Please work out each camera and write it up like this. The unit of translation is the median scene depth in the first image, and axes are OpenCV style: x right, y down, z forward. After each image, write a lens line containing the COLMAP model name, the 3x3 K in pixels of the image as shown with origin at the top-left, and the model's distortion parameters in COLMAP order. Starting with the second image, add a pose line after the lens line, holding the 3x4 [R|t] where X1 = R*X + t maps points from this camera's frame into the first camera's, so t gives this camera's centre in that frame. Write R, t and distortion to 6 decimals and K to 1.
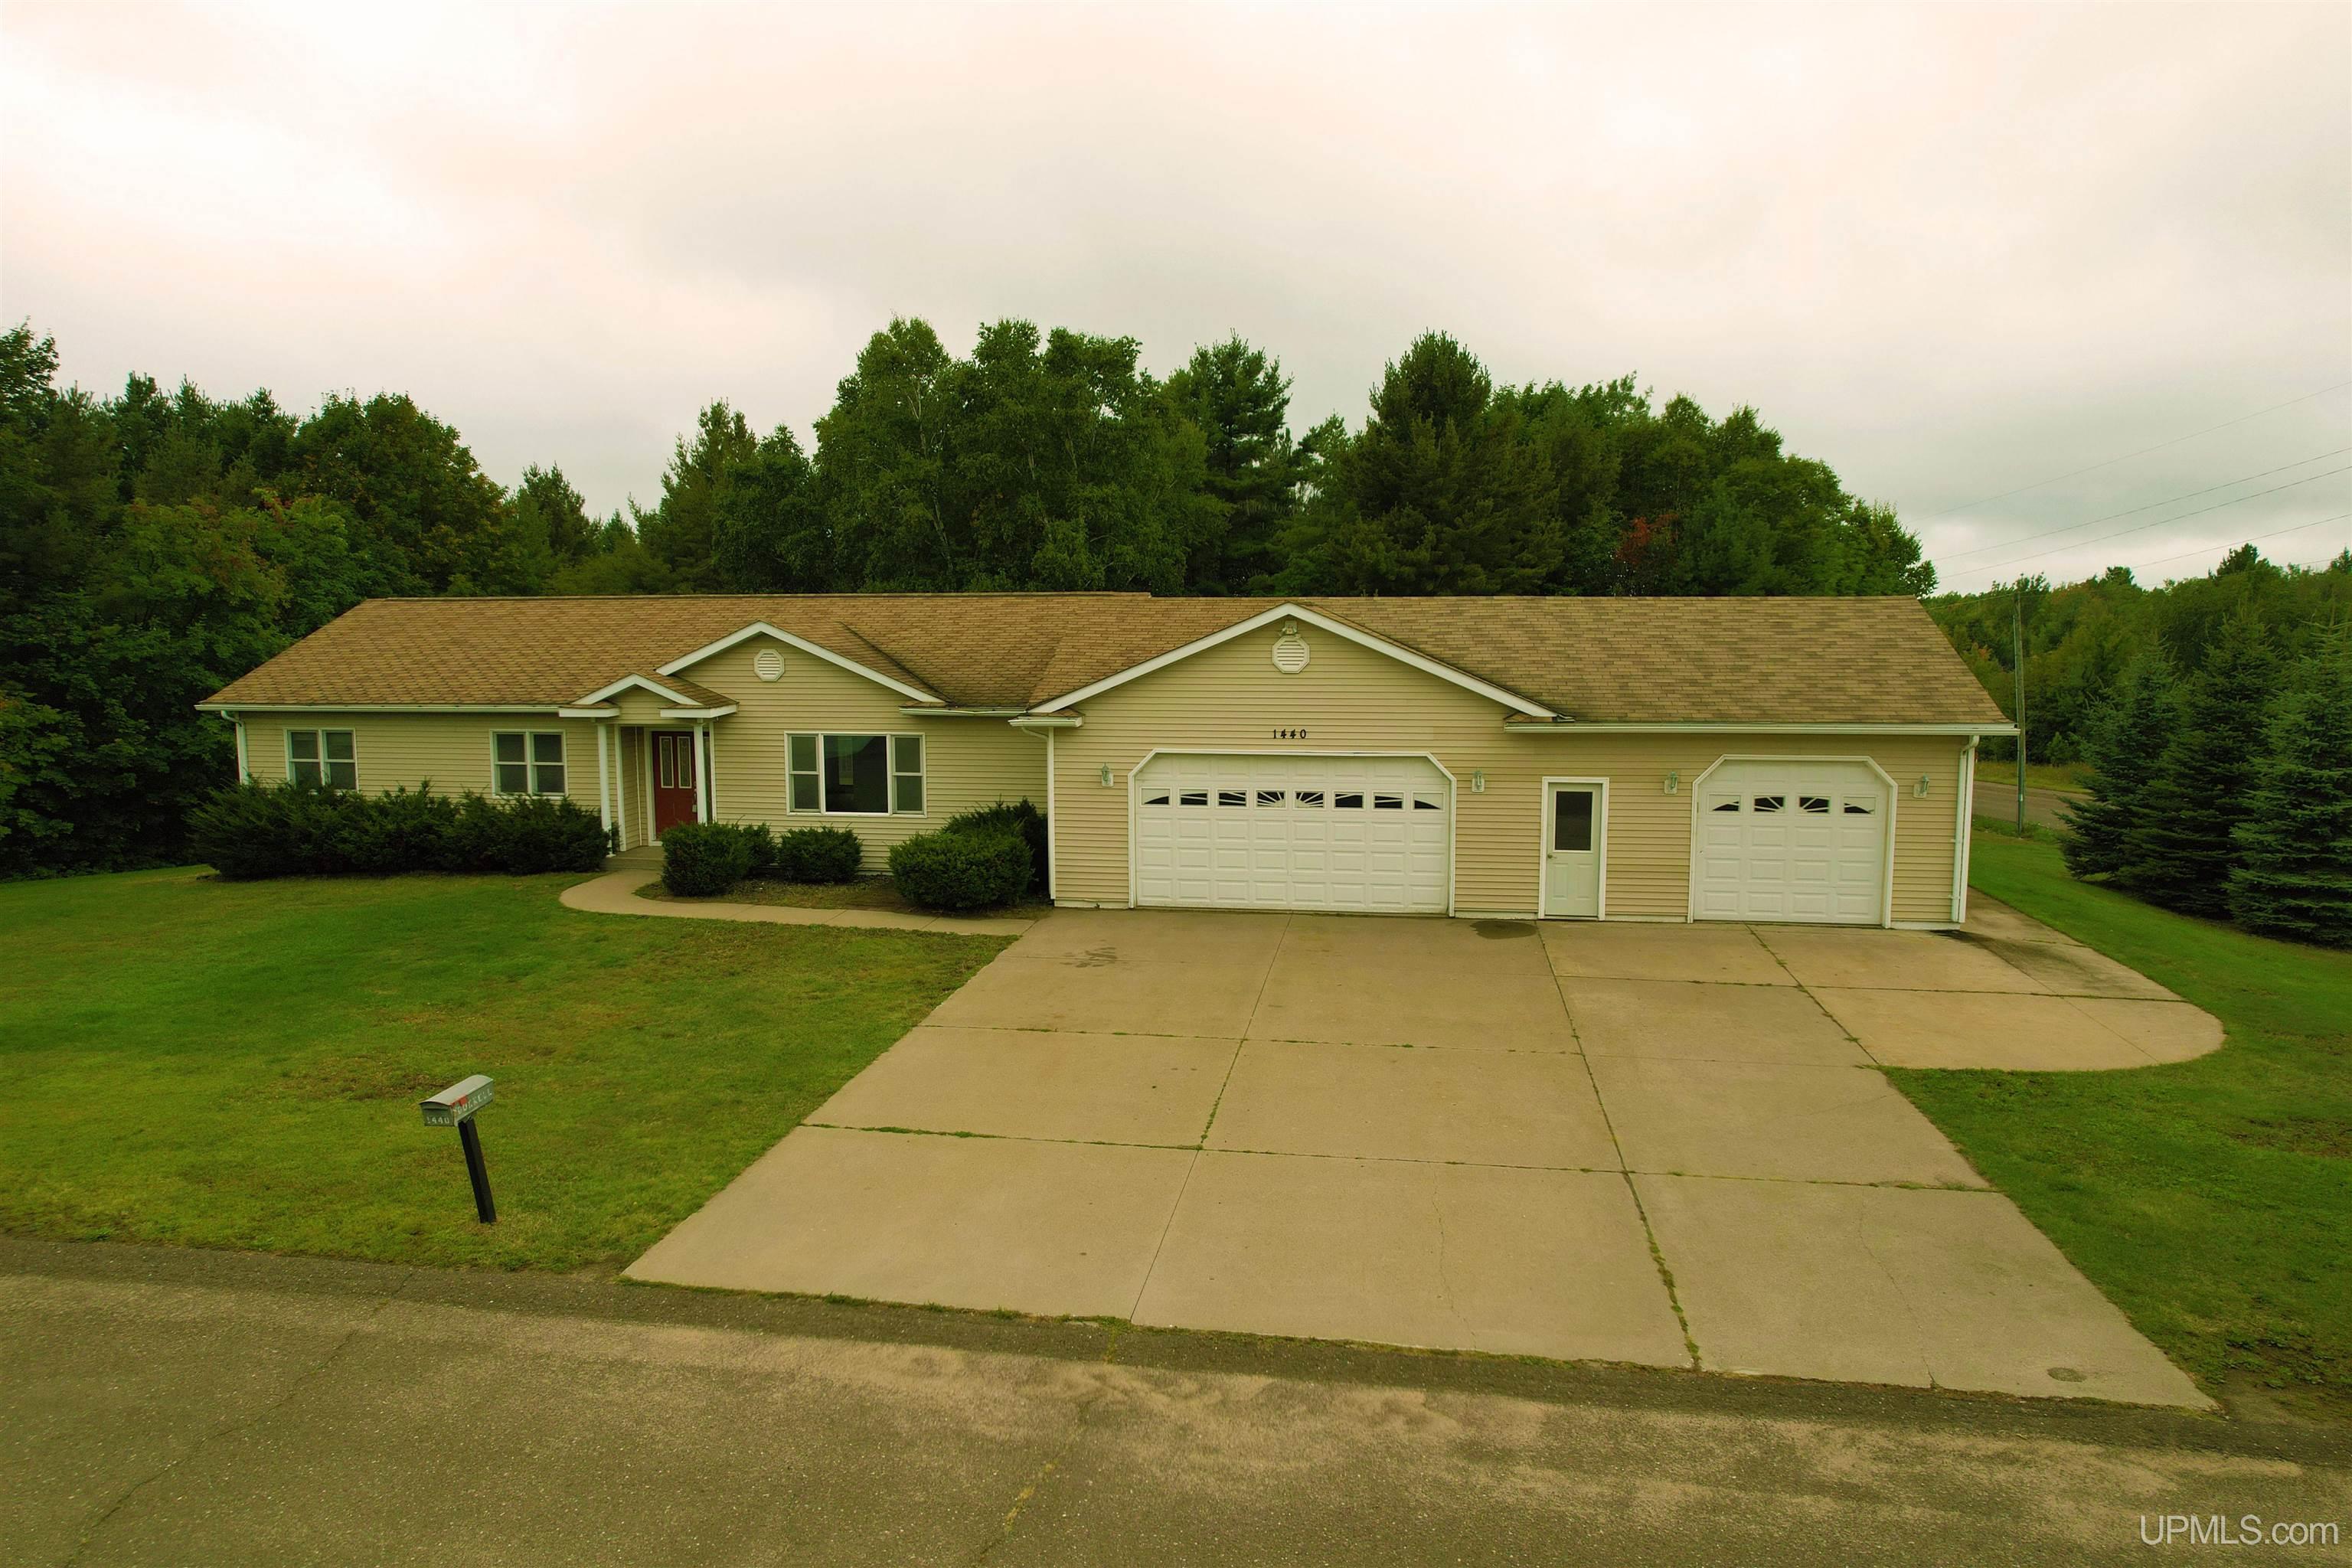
lens RADIAL K [[1501.1, 0, 1182.9], [0, 1501.1, 778.5], [0, 0, 1]] dist [-0.075397, 0.070066]
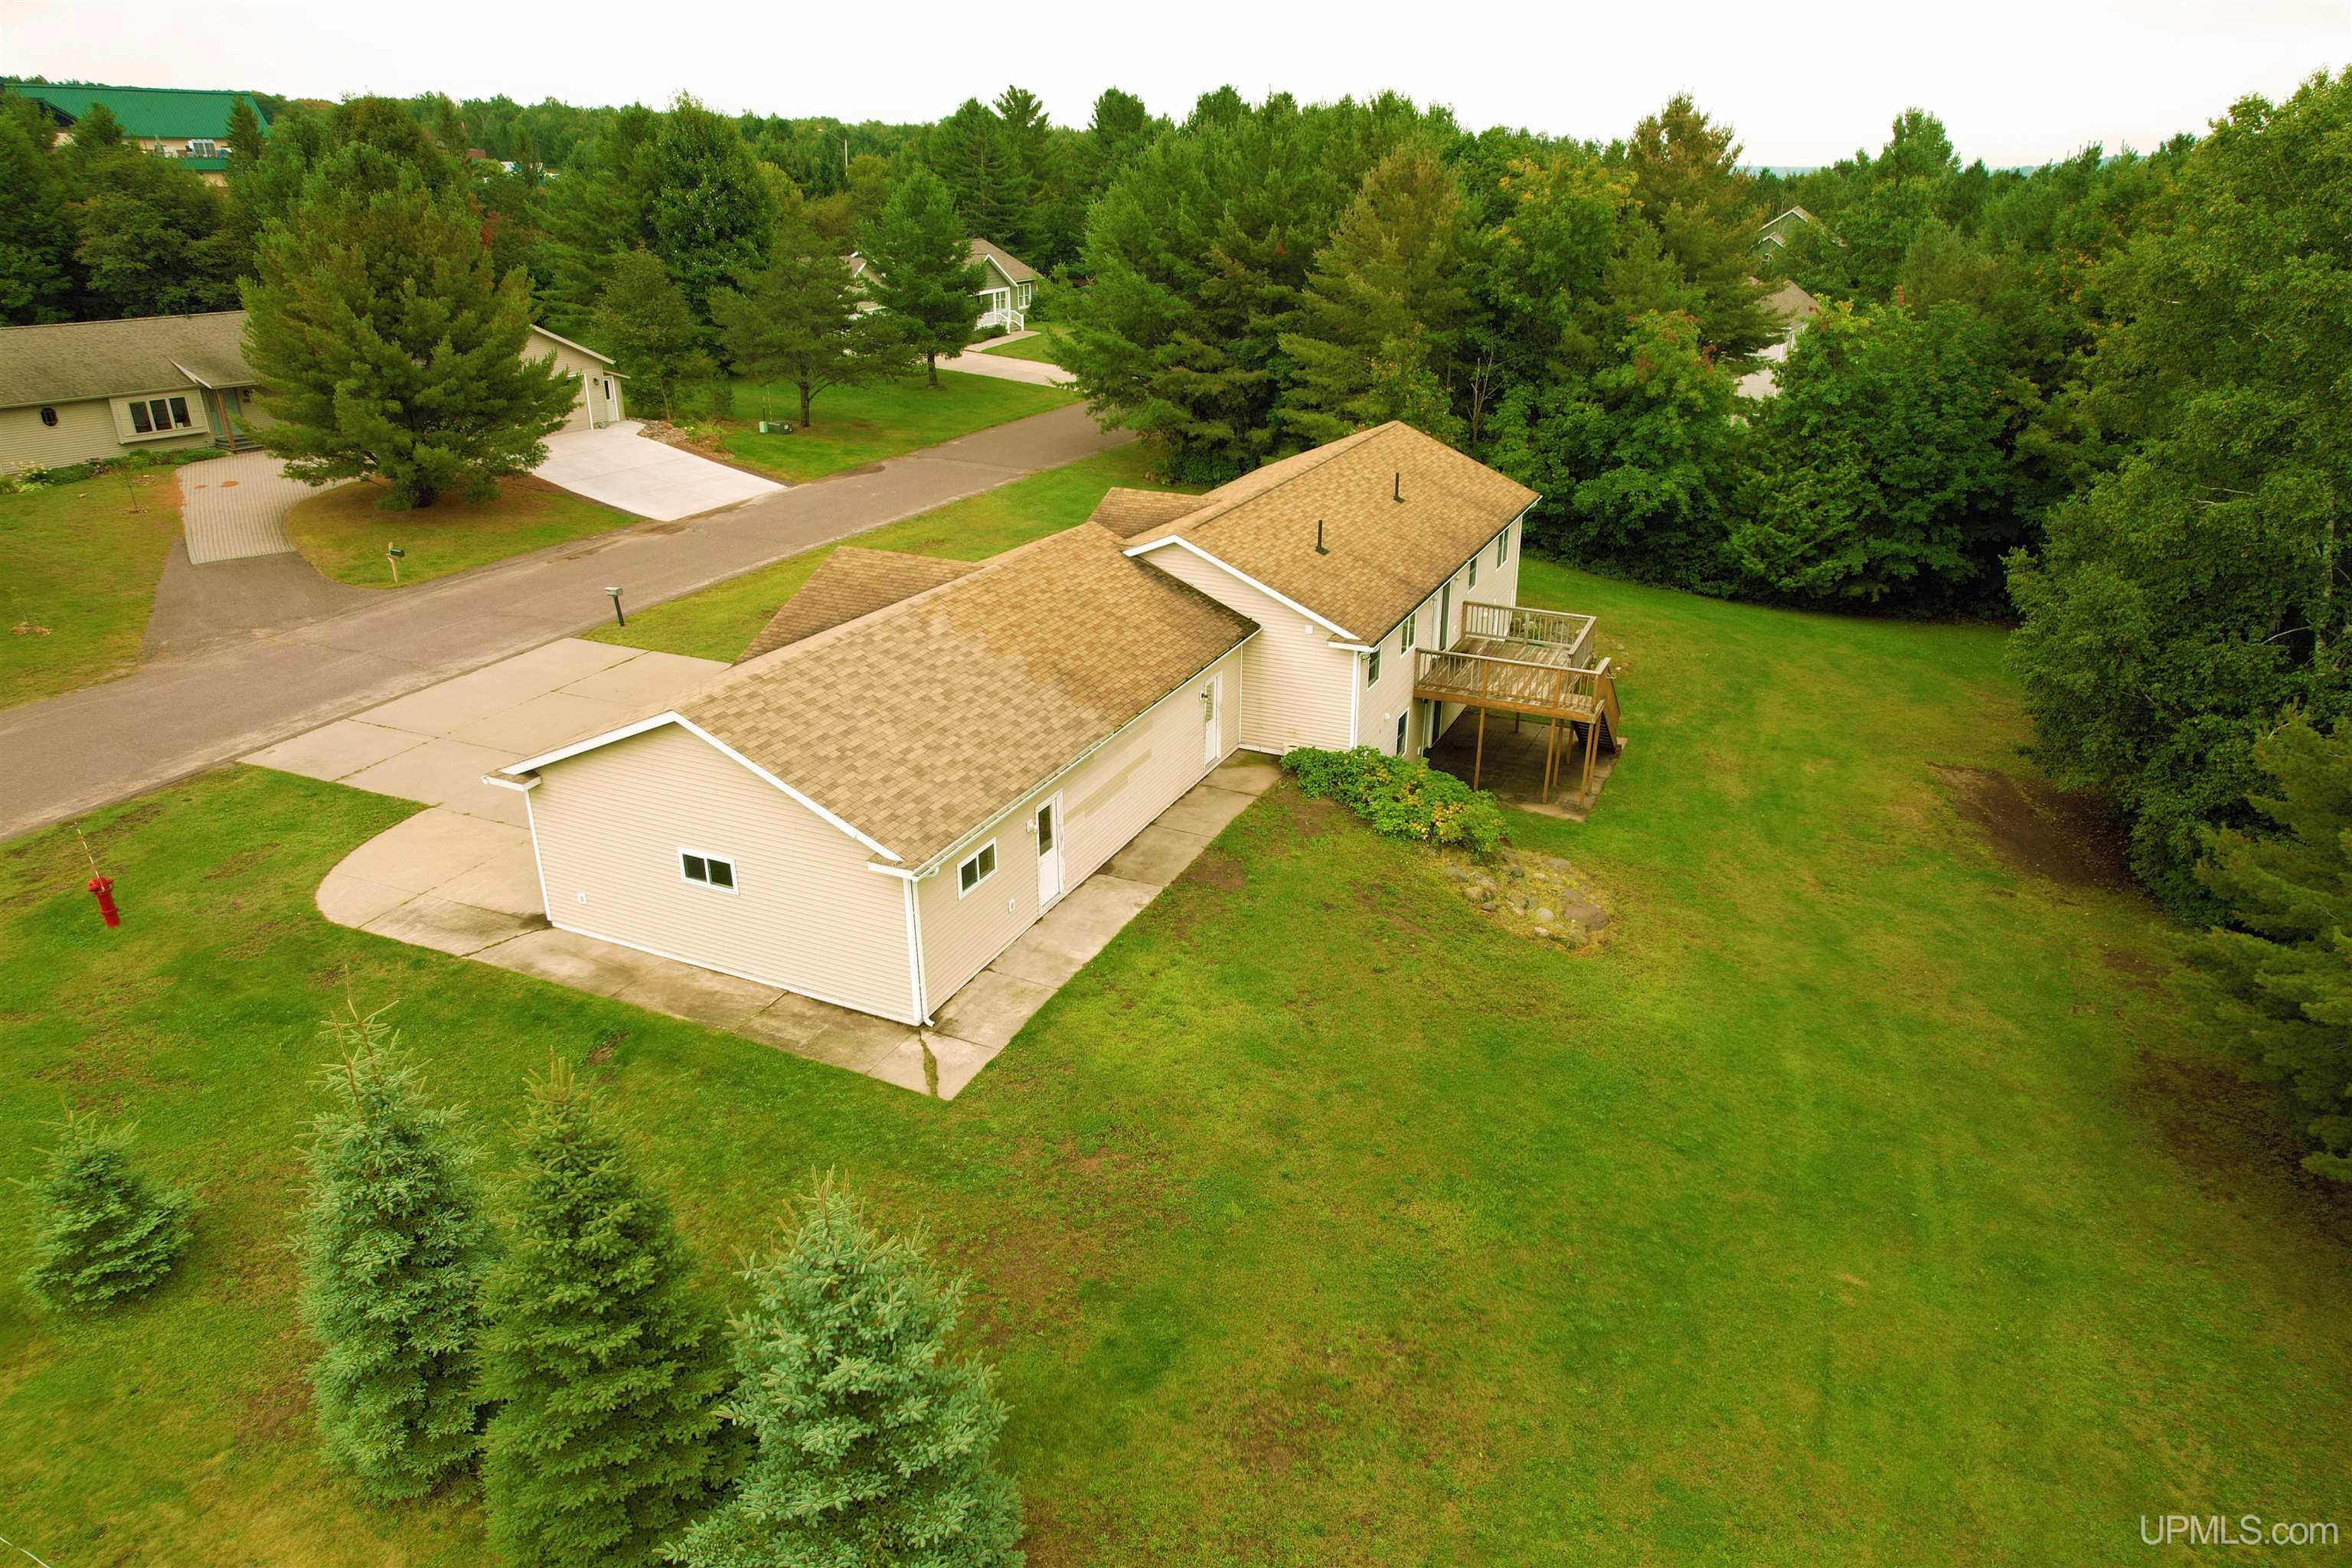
lens RADIAL K [[1501.1, 0, 1182.9], [0, 1501.1, 778.5], [0, 0, 1]] dist [-0.075397, 0.070066]
pose [[-0.270255, 0.373450, -0.887410, 1.431587], [-0.106299, 0.904500, 0.413014, -0.576164], [0.956903, 0.205950, -0.204748, 1.720313]]
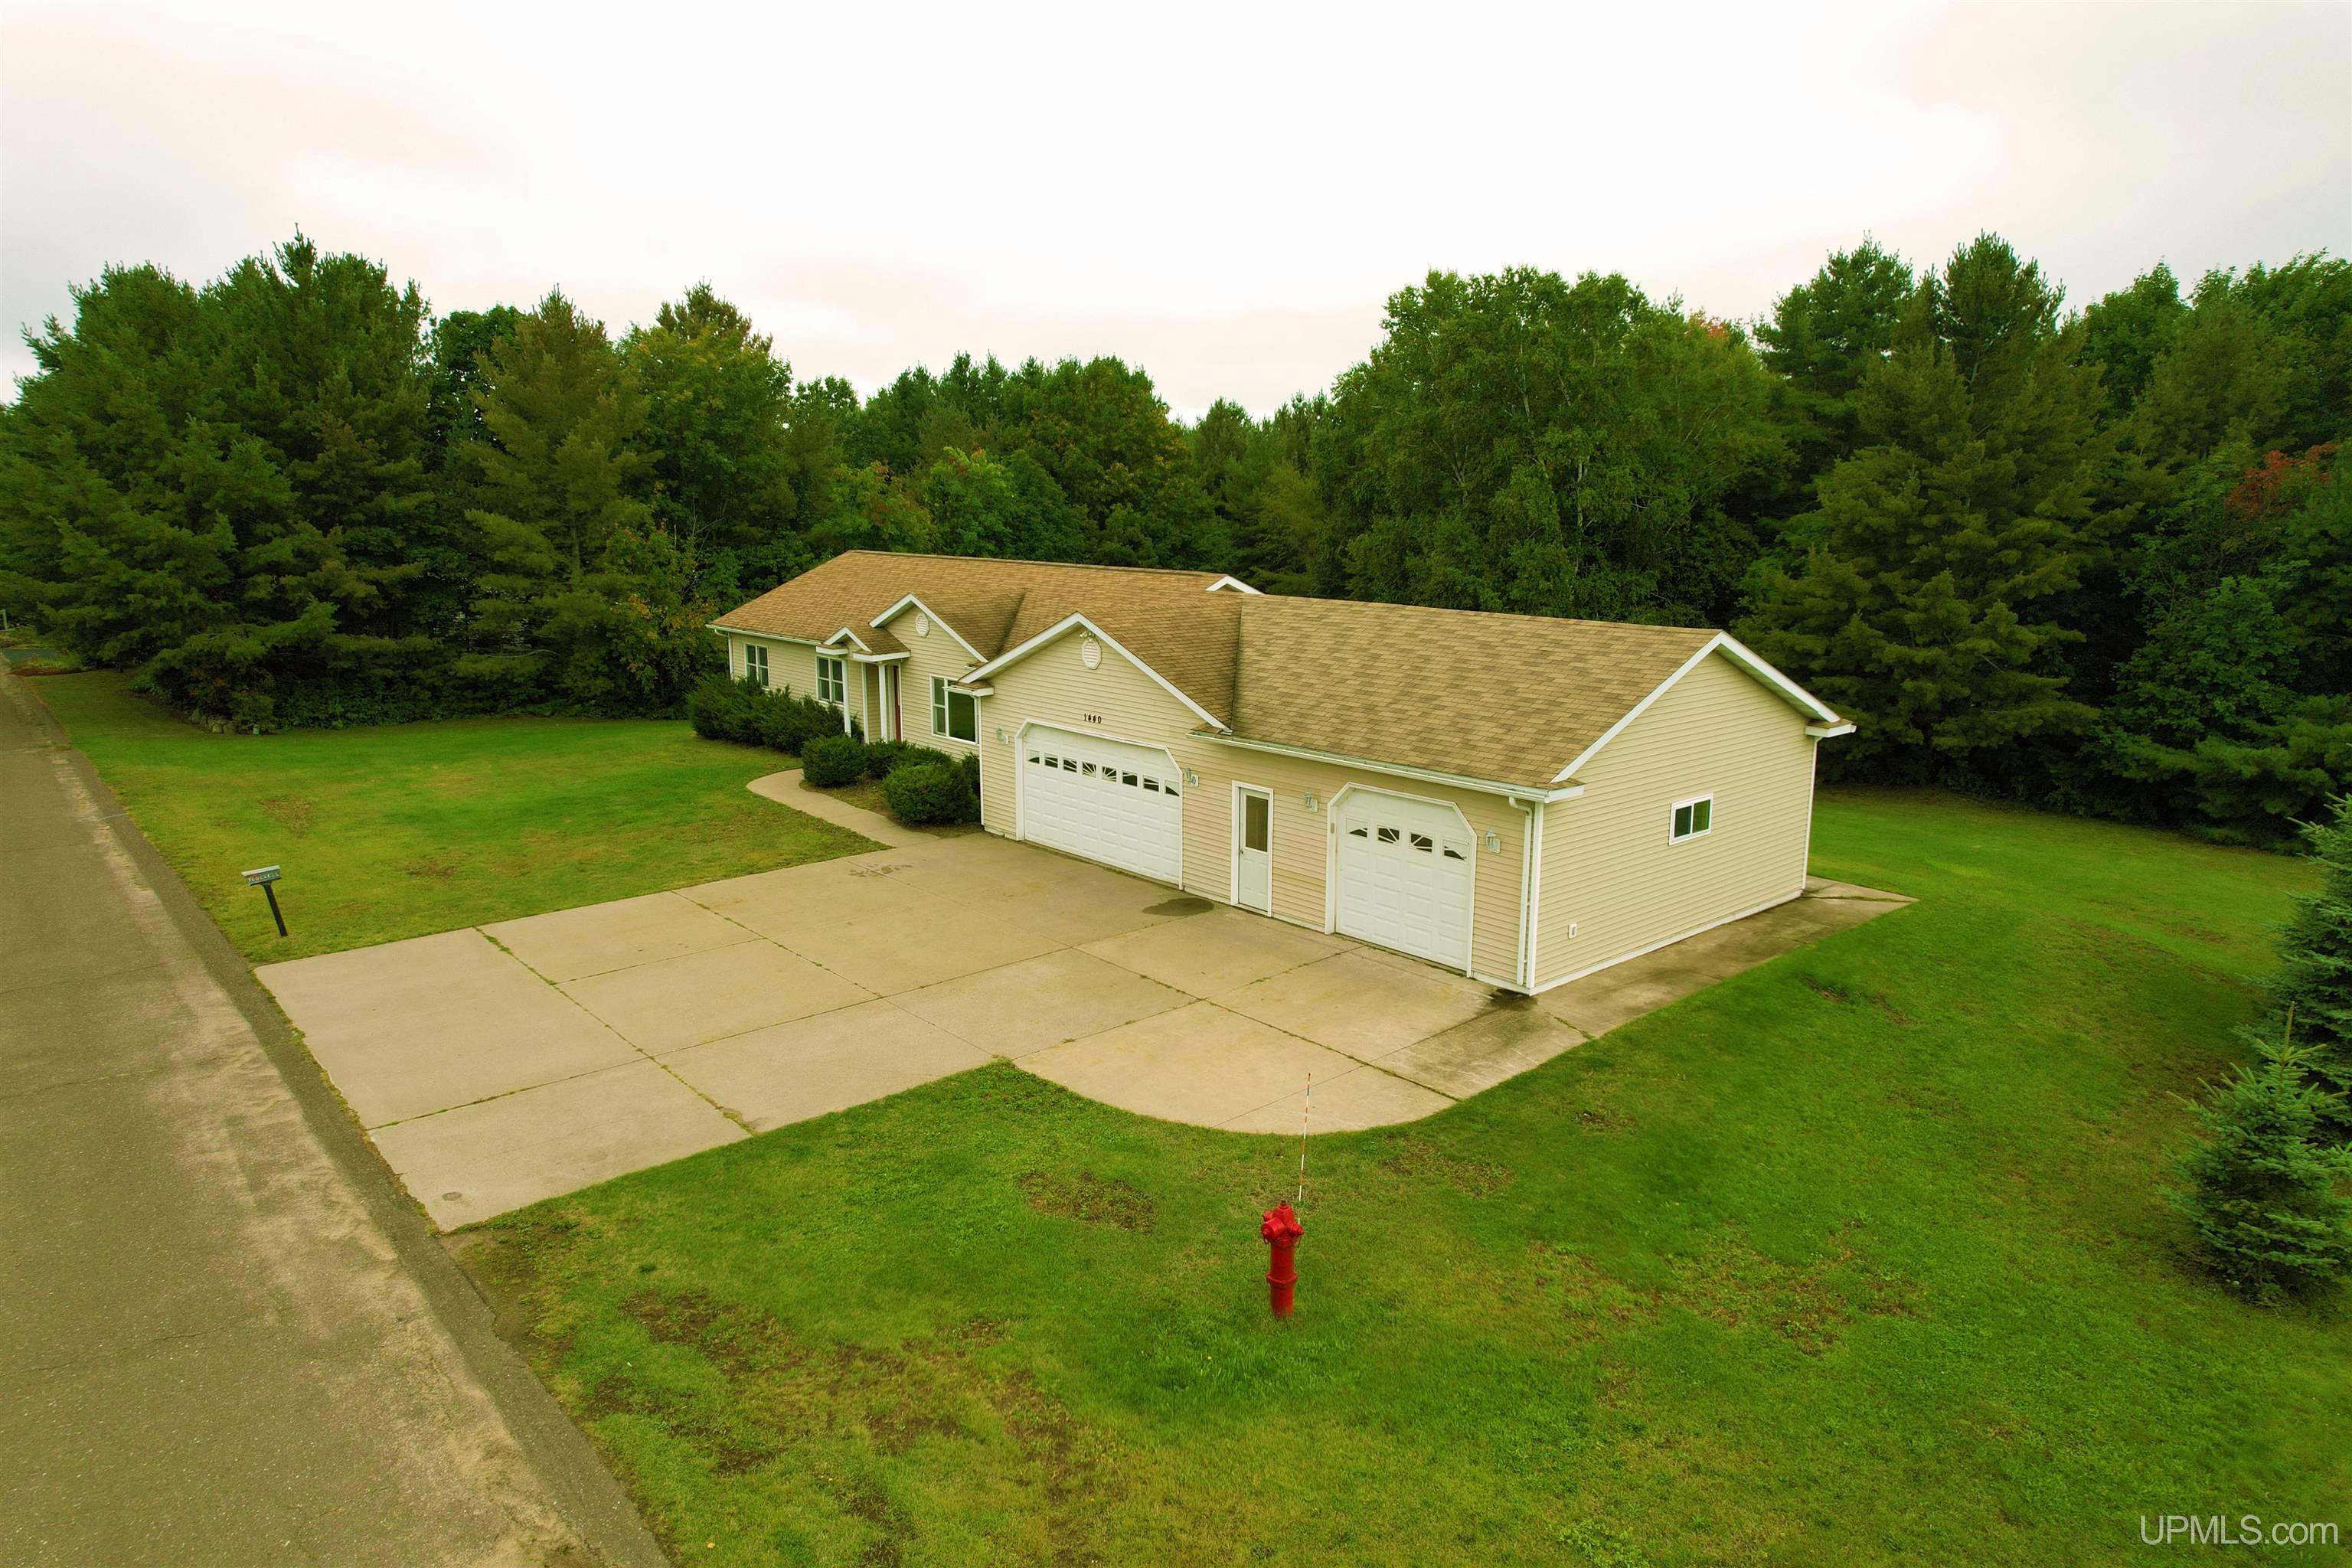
lens RADIAL K [[1501.1, 0, 1182.9], [0, 1501.1, 778.5], [0, 0, 1]] dist [-0.075397, 0.070066]
pose [[0.766197, 0.126247, -0.630083, 0.936605], [-0.071640, 0.991181, 0.111482, -0.127412], [0.638601, -0.040278, 0.768484, 0.115672]]
